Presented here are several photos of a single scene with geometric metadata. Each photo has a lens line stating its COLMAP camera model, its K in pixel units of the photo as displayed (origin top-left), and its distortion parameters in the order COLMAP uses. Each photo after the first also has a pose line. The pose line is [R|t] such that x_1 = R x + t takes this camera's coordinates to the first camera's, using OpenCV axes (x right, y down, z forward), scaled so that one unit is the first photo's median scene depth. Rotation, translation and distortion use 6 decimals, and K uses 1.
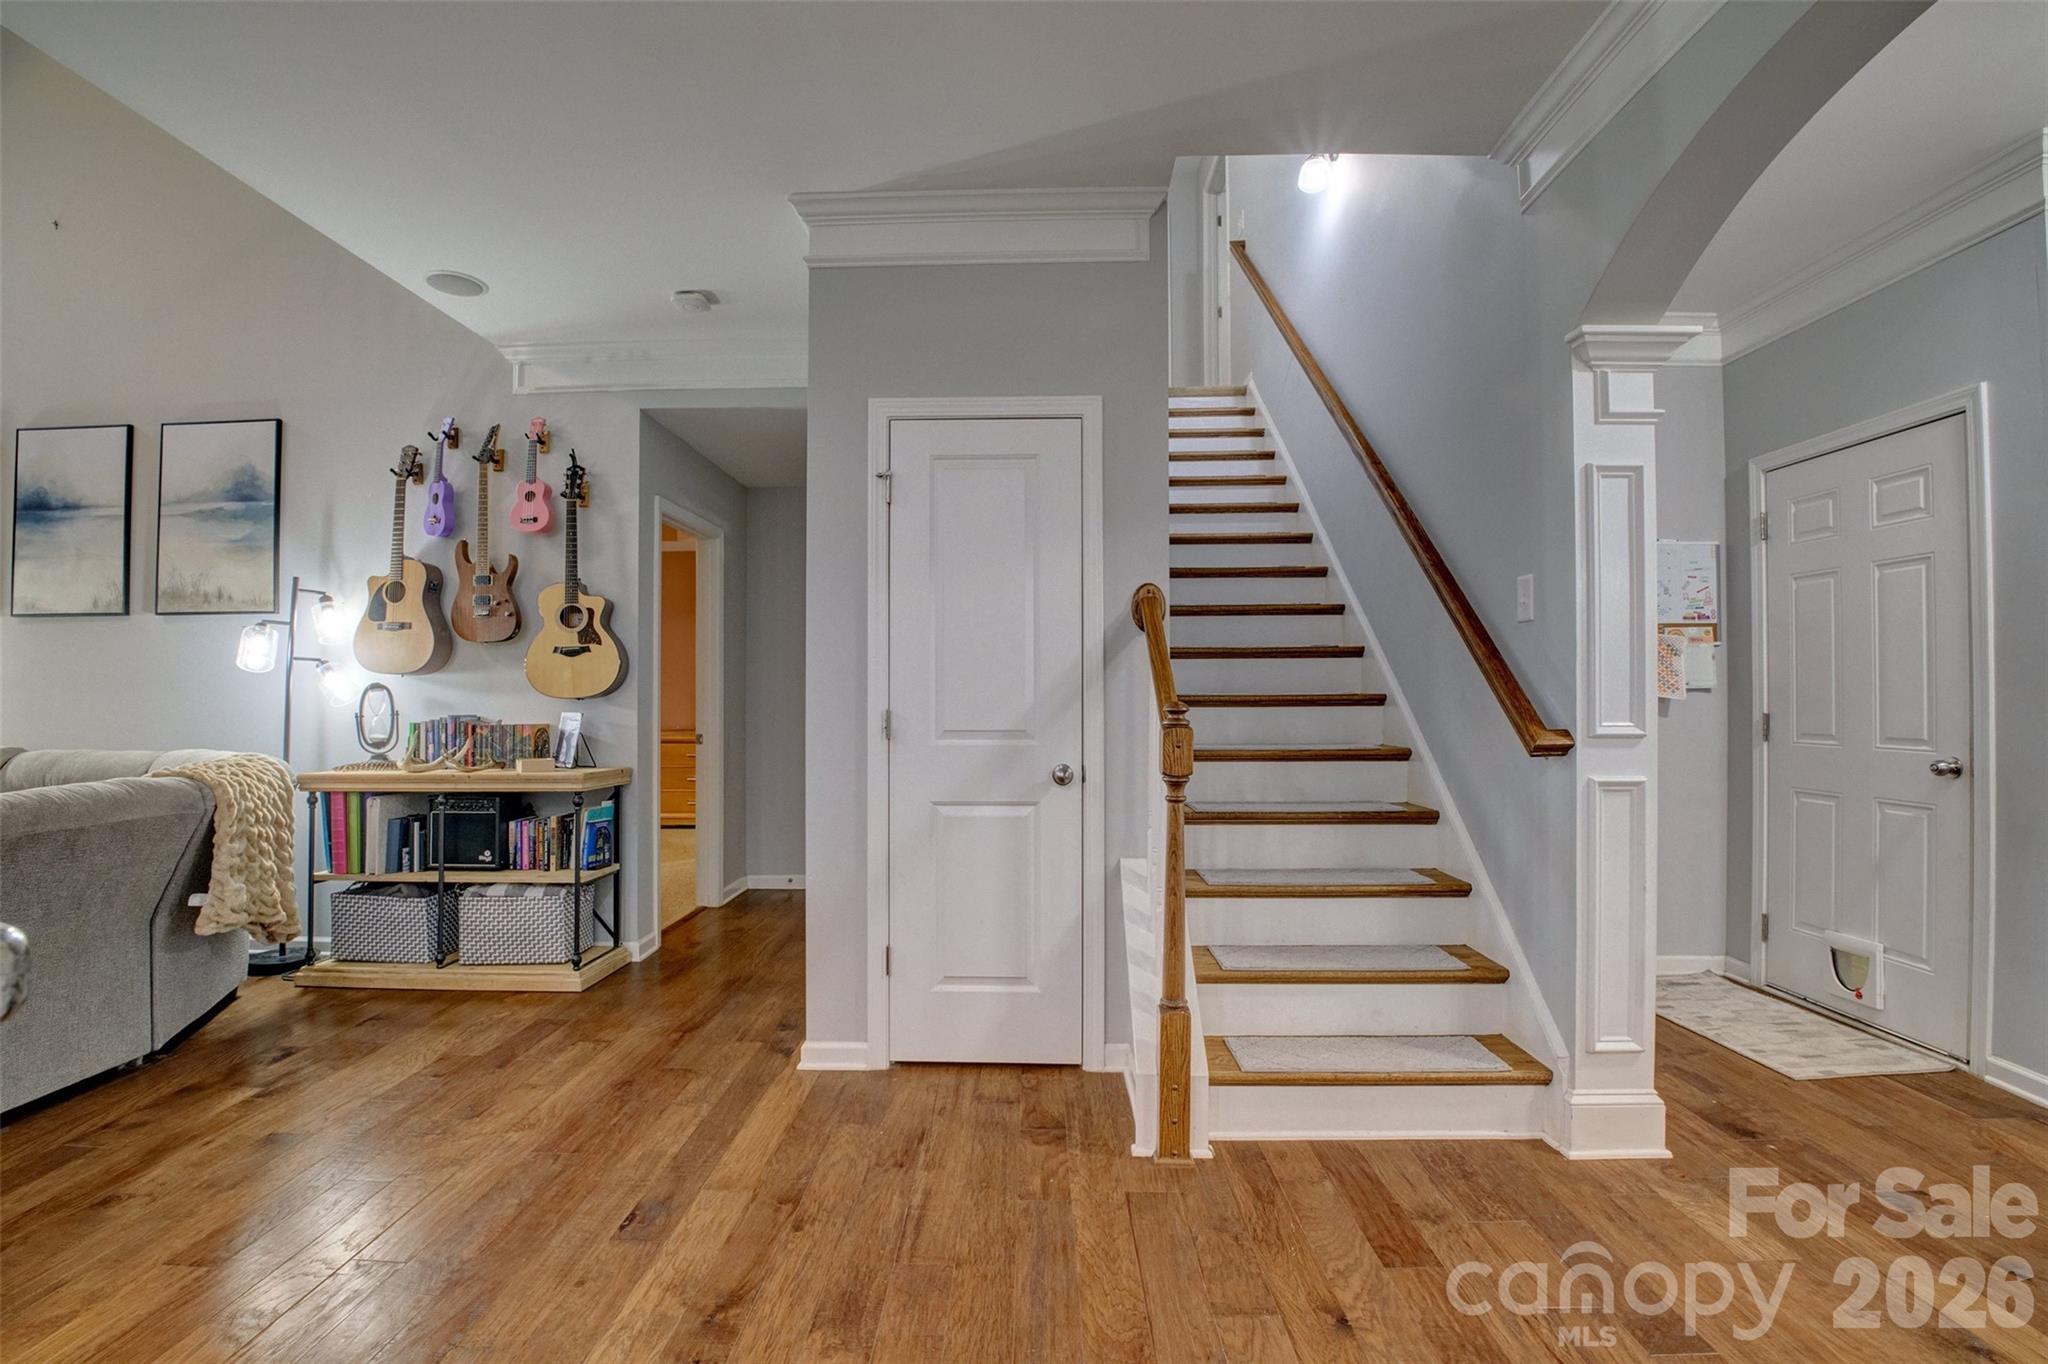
lens RADIAL K [[907.3, 0, 1005.6], [0, 907.3, 685.8], [0, 0, 1]] dist [-0.033932, -0.000893]
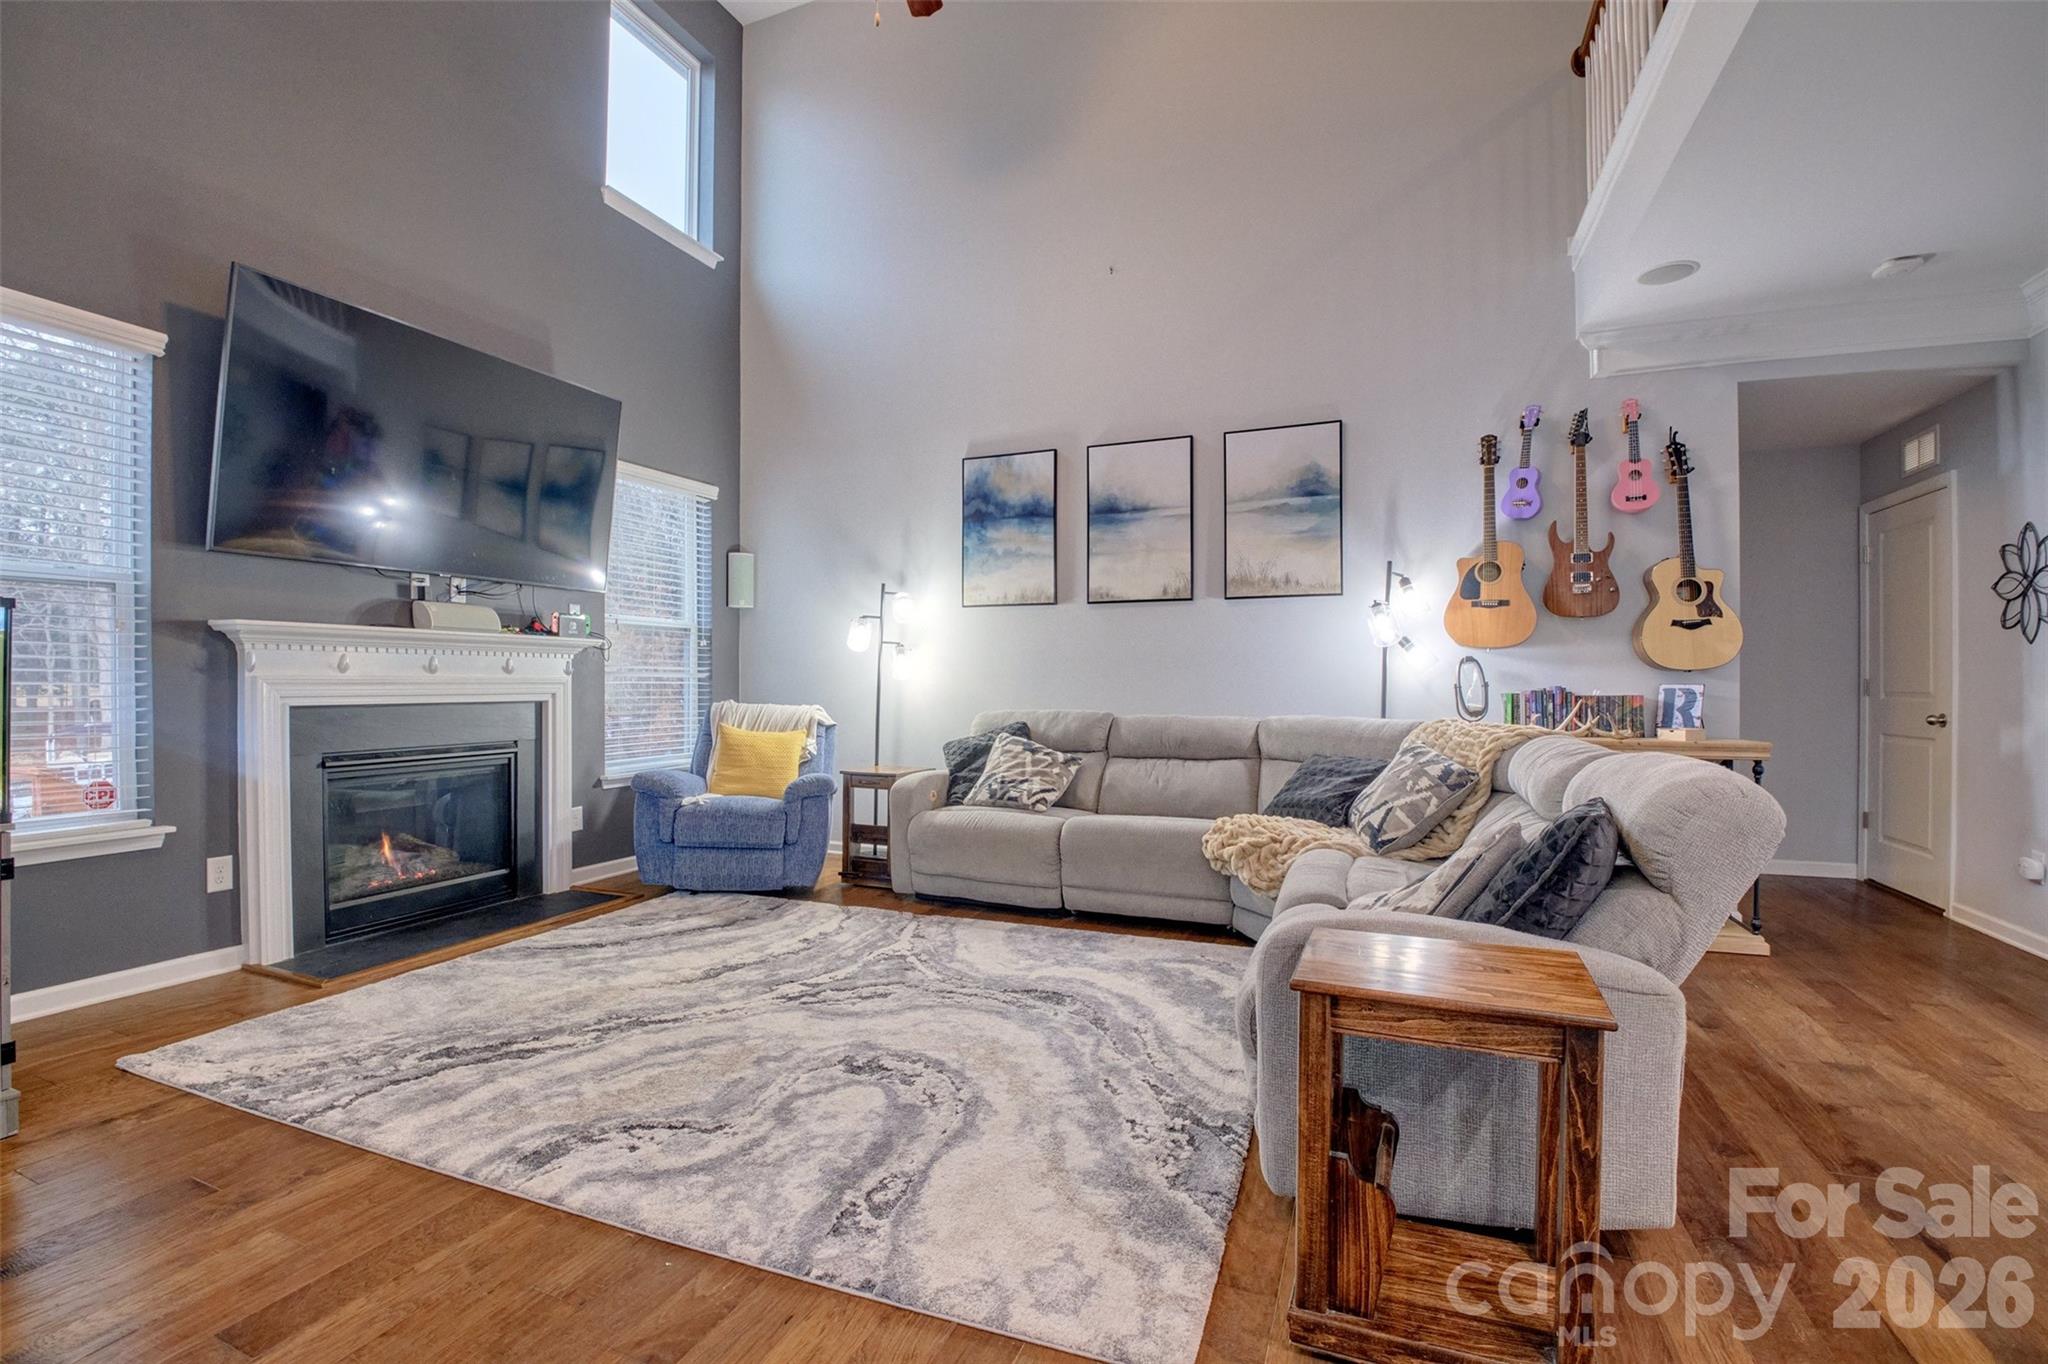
lens RADIAL K [[907.3, 0, 1005.6], [0, 907.3, 685.8], [0, 0, 1]] dist [-0.033932, -0.000893]
pose [[0.932740, 0.003666, -0.360530, -0.809328], [0.001229, 0.999910, 0.013348, 0.016677], [0.360547, -0.012893, 0.932652, -0.215138]]
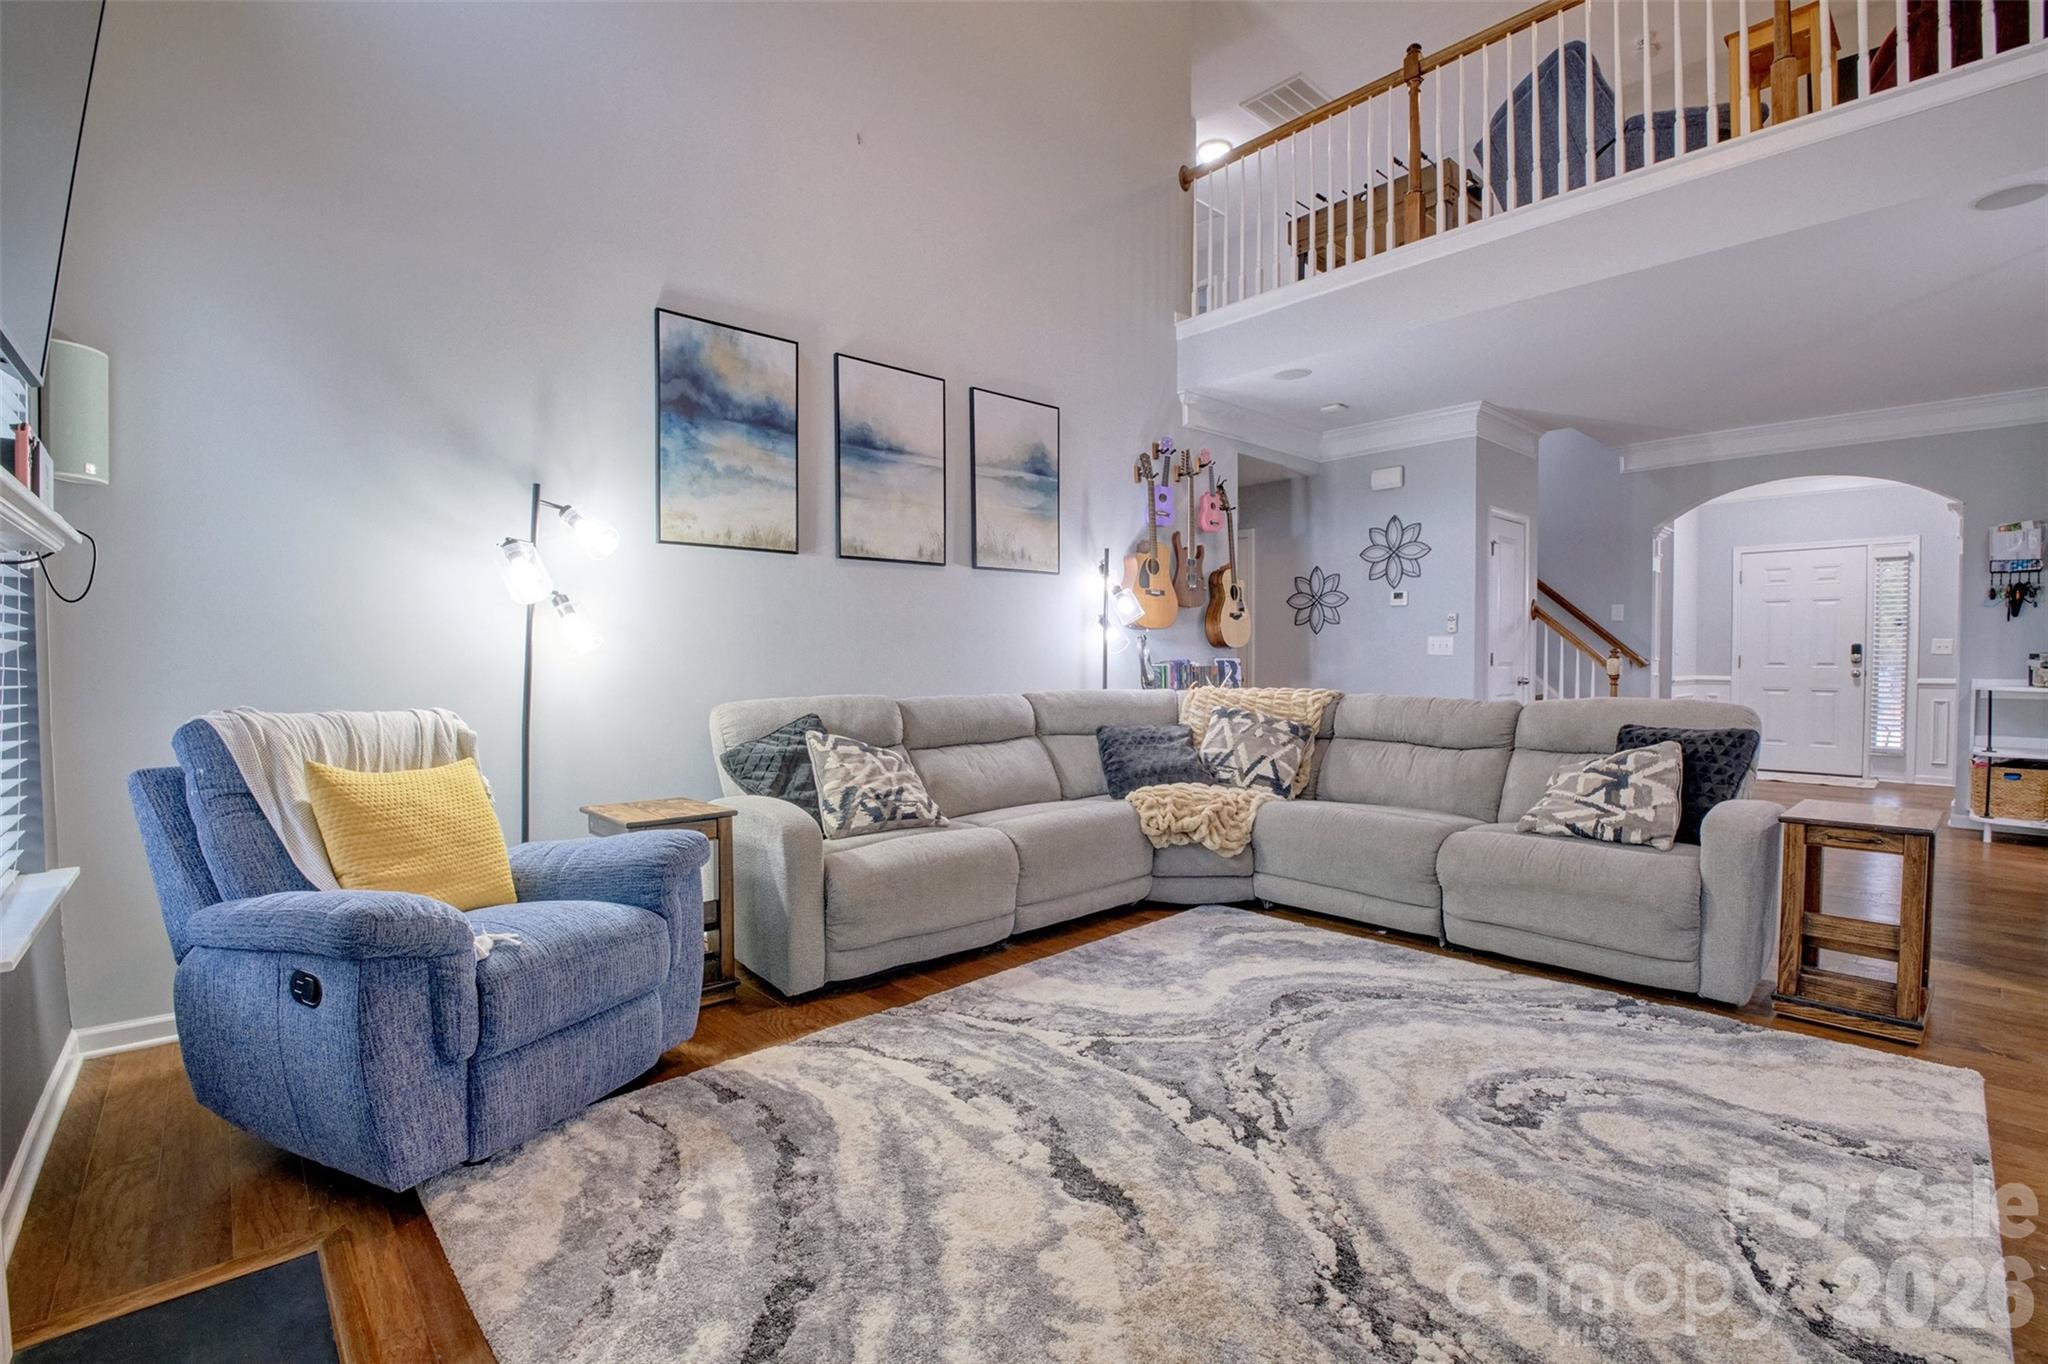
lens RADIAL K [[907.3, 0, 1005.6], [0, 907.3, 685.8], [0, 0, 1]] dist [-0.033932, -0.000893]
pose [[0.727057, -0.023883, 0.686162, -1.706242], [-0.006240, 0.999124, 0.041388, 0.016385], [-0.686549, -0.034373, 0.726271, 0.167135]]
